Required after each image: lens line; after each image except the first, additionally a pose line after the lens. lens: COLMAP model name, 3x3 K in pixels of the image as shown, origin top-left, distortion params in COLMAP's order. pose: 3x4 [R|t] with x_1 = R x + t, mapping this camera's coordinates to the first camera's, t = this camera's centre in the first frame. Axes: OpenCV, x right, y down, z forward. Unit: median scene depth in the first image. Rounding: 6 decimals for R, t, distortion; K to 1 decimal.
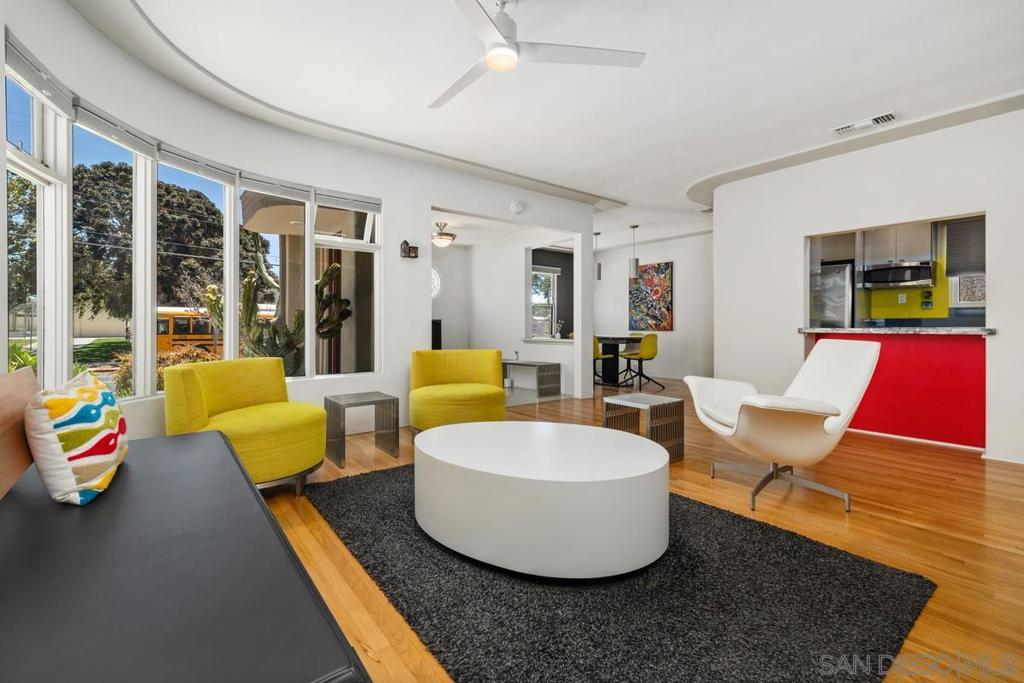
lens RADIAL K [[442.1, 0, 507.1], [0, 442.1, 332.4], [0, 0, 1]] dist [0.003558, 0.000196]
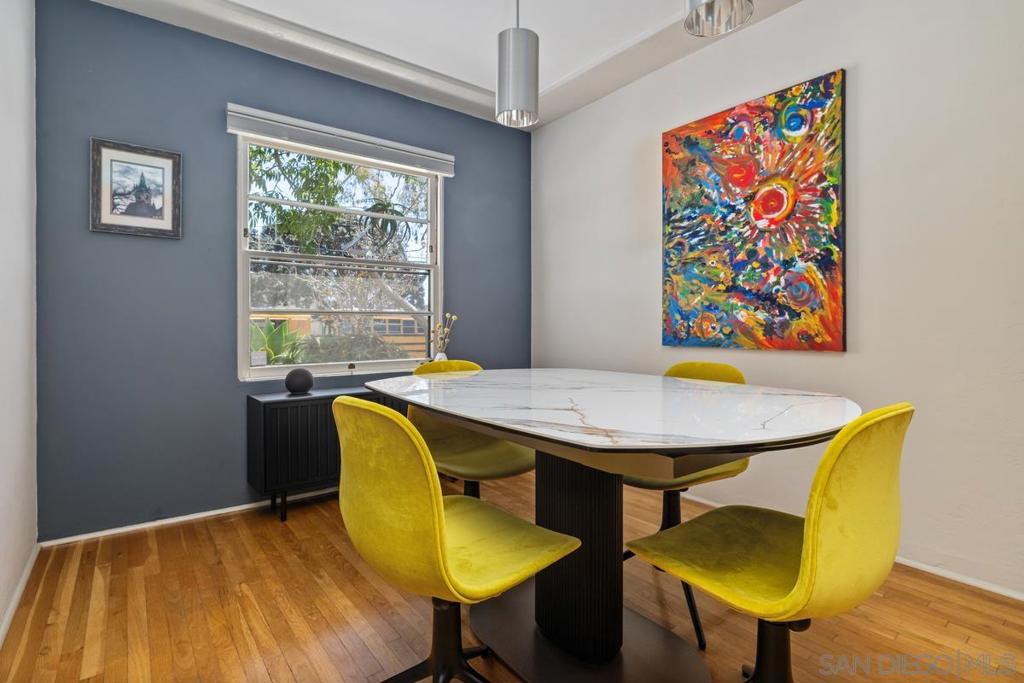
lens RADIAL K [[505.1, 0, 509.4], [0, 505.1, 335.4], [0, 0, 1]] dist [0.001812, -0.000193]
pose [[1.000000, -0.000174, 0.000071, 0.181960], [0.000174, 0.999993, 0.003710, -0.013272], [-0.000071, -0.003710, 0.999993, 0.696177]]
